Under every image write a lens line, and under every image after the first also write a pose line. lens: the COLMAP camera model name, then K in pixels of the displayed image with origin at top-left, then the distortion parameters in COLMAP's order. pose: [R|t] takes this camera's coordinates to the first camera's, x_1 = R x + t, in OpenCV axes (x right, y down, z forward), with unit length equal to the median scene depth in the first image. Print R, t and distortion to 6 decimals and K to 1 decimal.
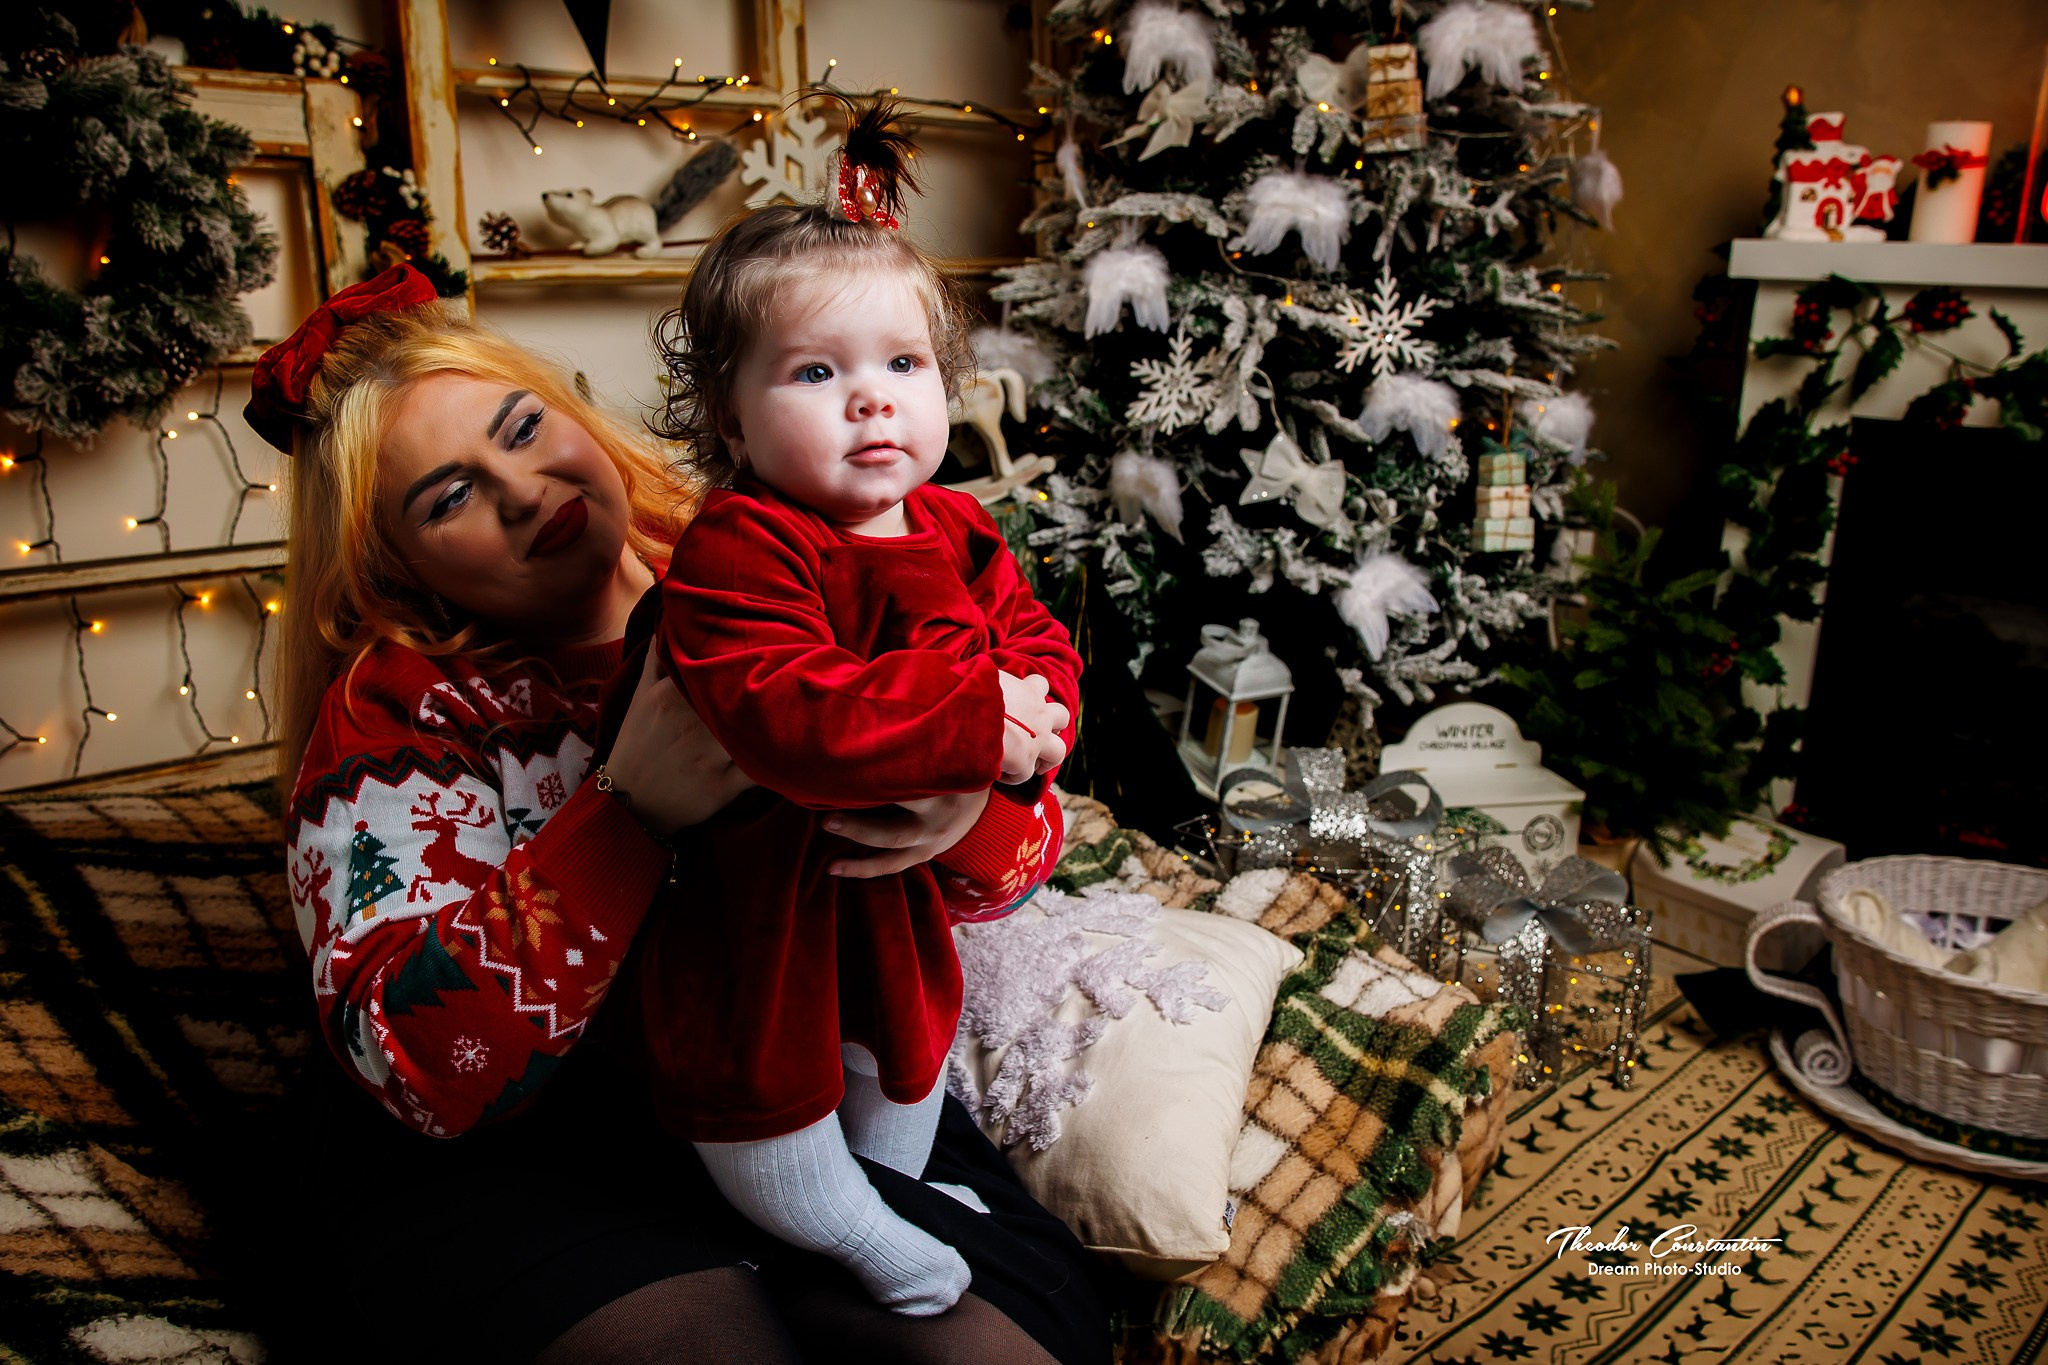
lens RADIAL K [[1583.4, 0, 1024.0], [0, 1583.4, 682.5], [0, 0, 1]] dist [0.005639, -0.001760]
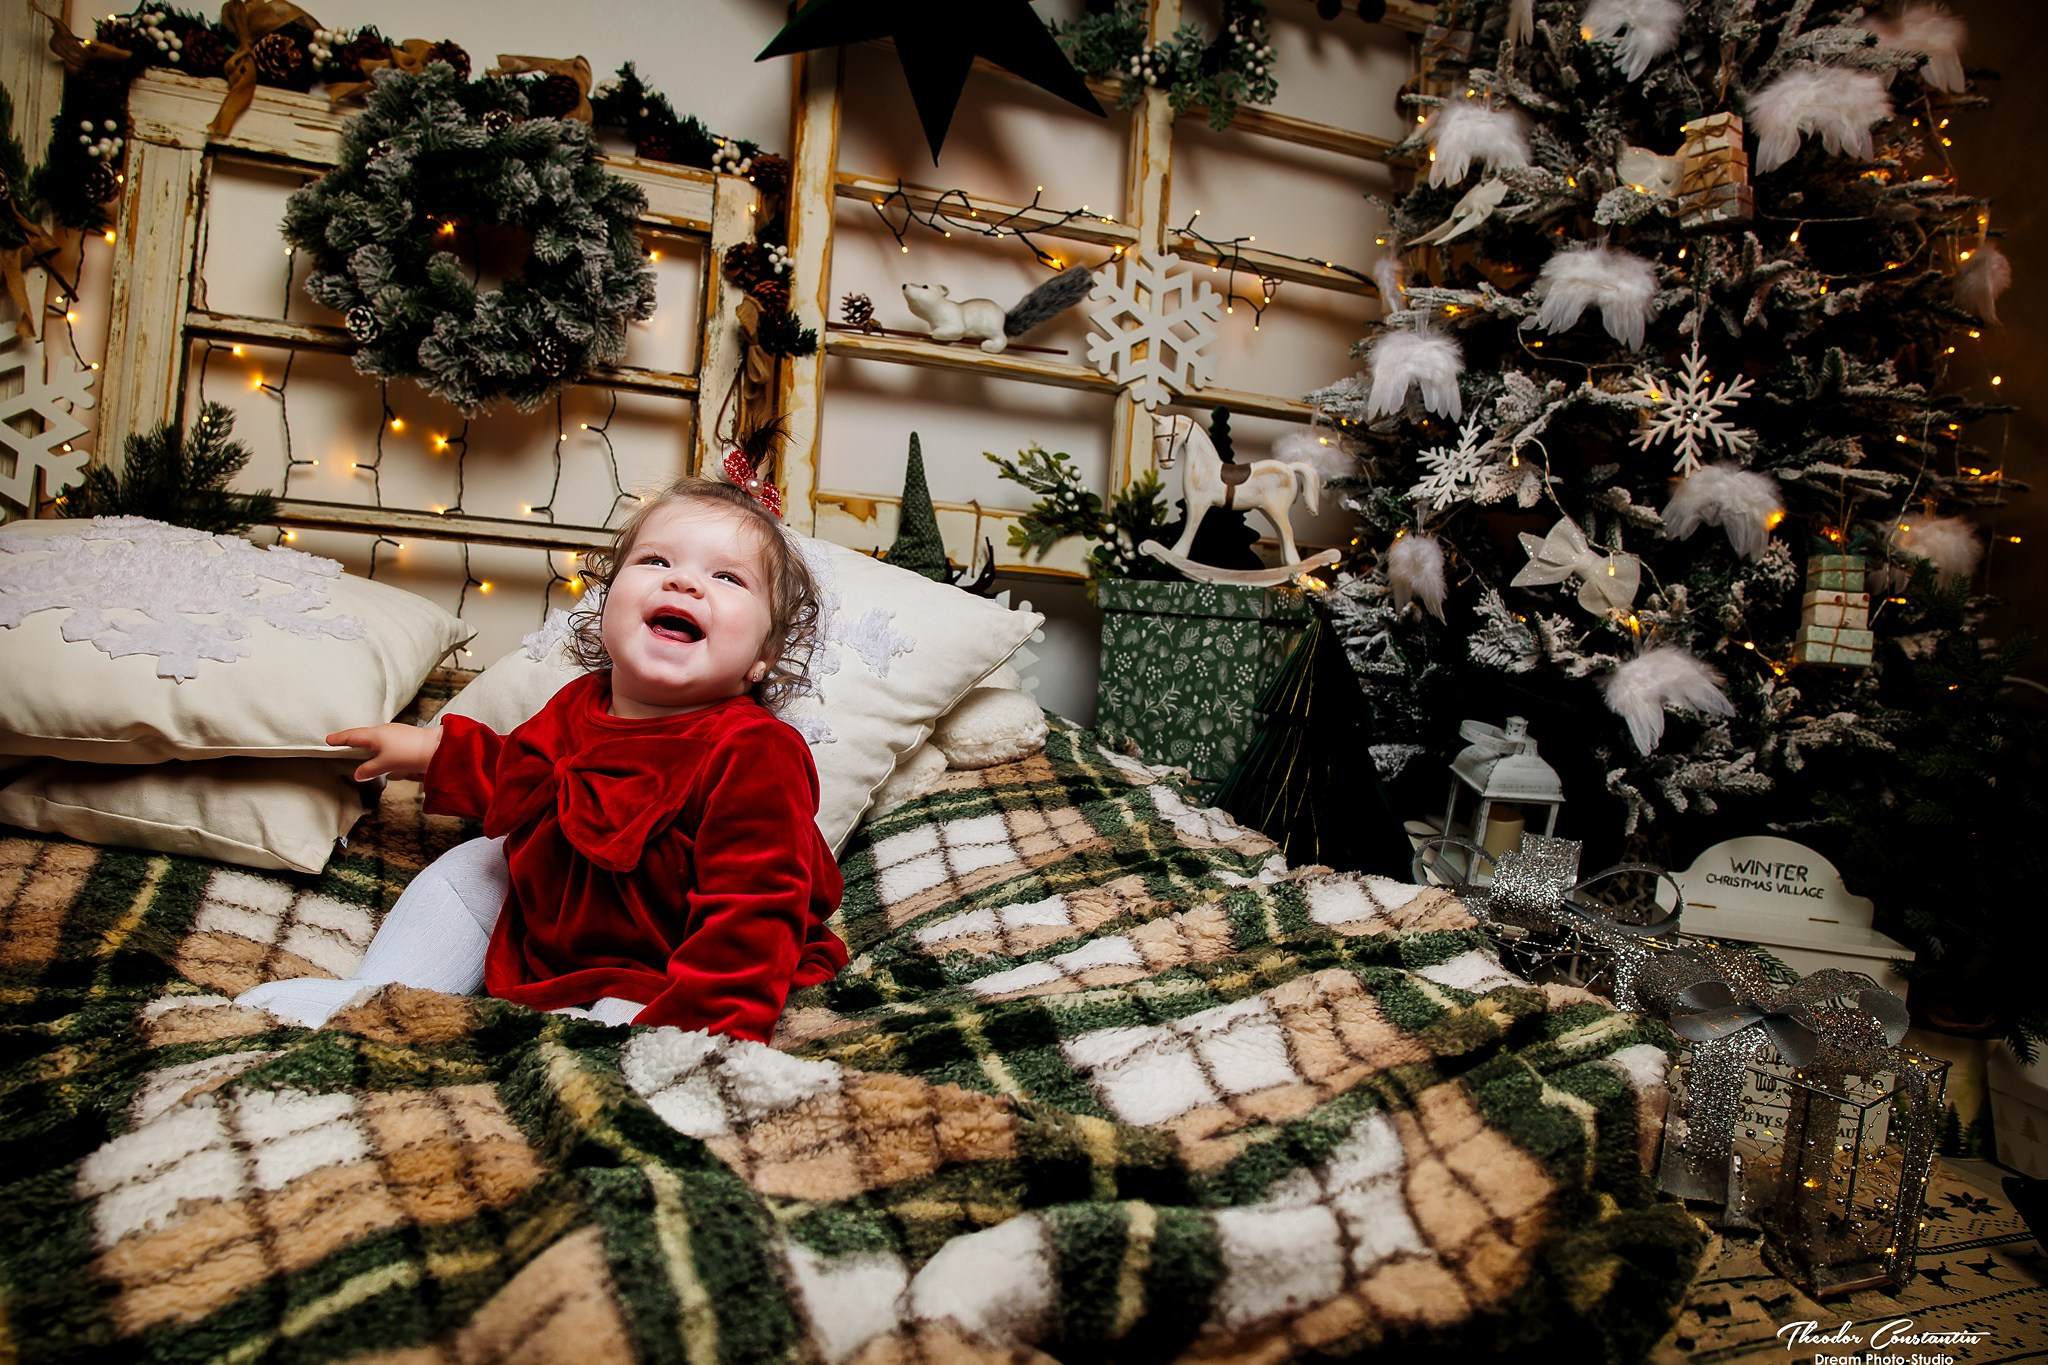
lens RADIAL K [[1354.6, 0, 1024.0], [0, 1354.6, 682.5], [0, 0, 1]] dist [-0.010288, 0.003620]
pose [[0.923195, 0.095279, -0.372333, 0.175127], [-0.166315, 0.972417, -0.163536, 0.122755], [0.346482, 0.212900, 0.913577, 0.180649]]
